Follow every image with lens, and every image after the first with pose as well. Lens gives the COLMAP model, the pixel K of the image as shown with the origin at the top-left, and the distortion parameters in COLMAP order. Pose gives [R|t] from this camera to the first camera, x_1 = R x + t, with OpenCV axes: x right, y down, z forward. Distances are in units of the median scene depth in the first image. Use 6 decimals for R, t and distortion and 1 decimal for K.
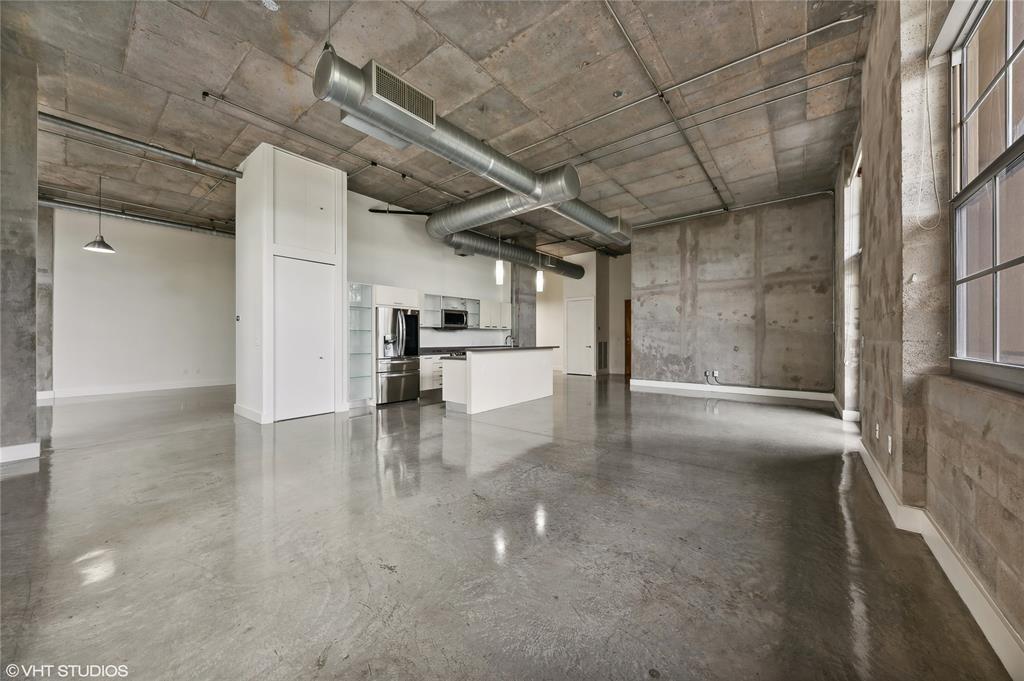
lens RADIAL K [[363.5, 0, 488.1], [0, 363.5, 343.0], [0, 0, 1]] dist [-0.000701, -0.000024]
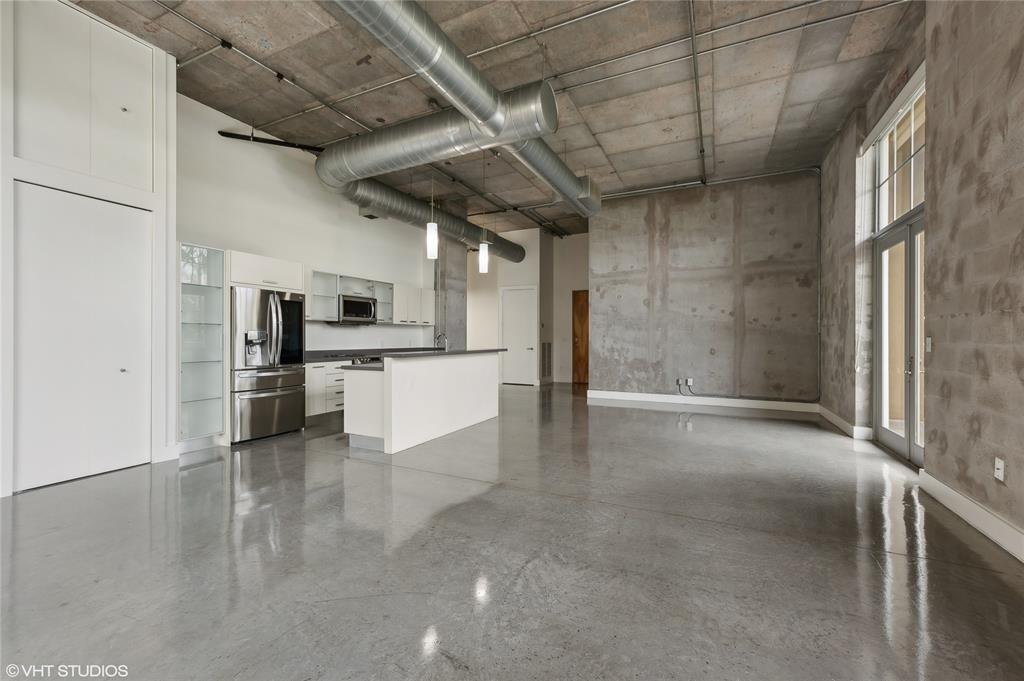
lens RADIAL K [[431.2, 0, 484.3], [0, 431.2, 342.8], [0, 0, 1]] dist [0.003721, 0.000763]
pose [[0.974525, 0.002106, 0.224270, -0.049169], [-0.001977, 0.999998, -0.000799, -0.002725], [-0.224272, 0.000335, 0.974527, 0.174829]]
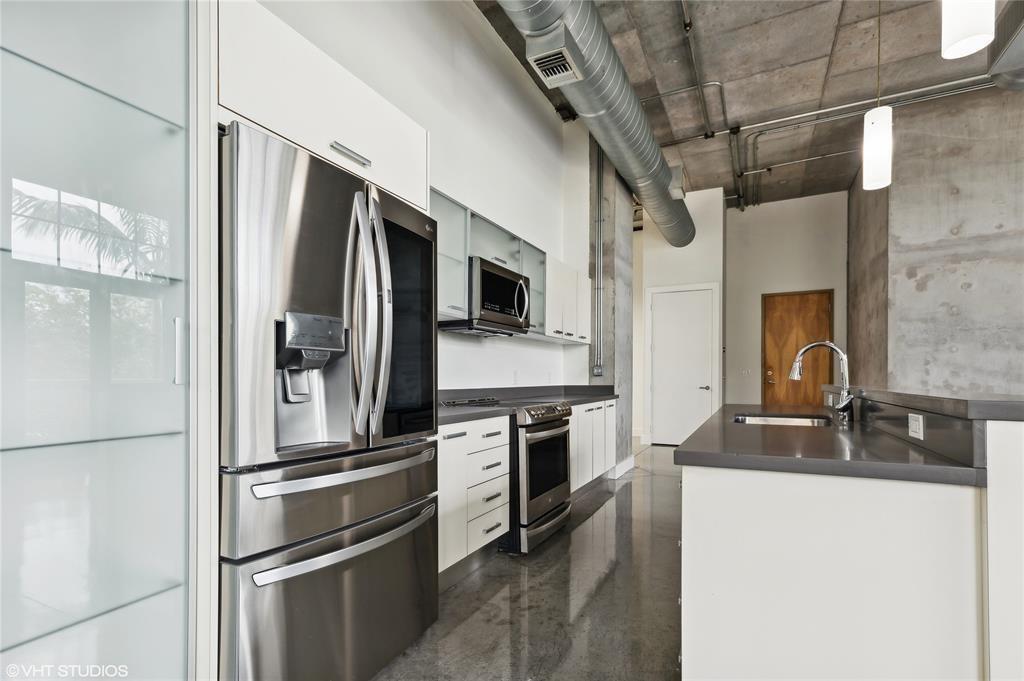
lens RADIAL K [[466.1, 0, 475.8], [0, 466.1, 381.4], [0, 0, 1]] dist [-0.011302, 0.000647]
pose [[0.977429, 0.002470, 0.211251, -0.233905], [-0.001479, 0.999987, -0.004849, 0.008119], [-0.211260, 0.004427, 0.977420, 0.752711]]
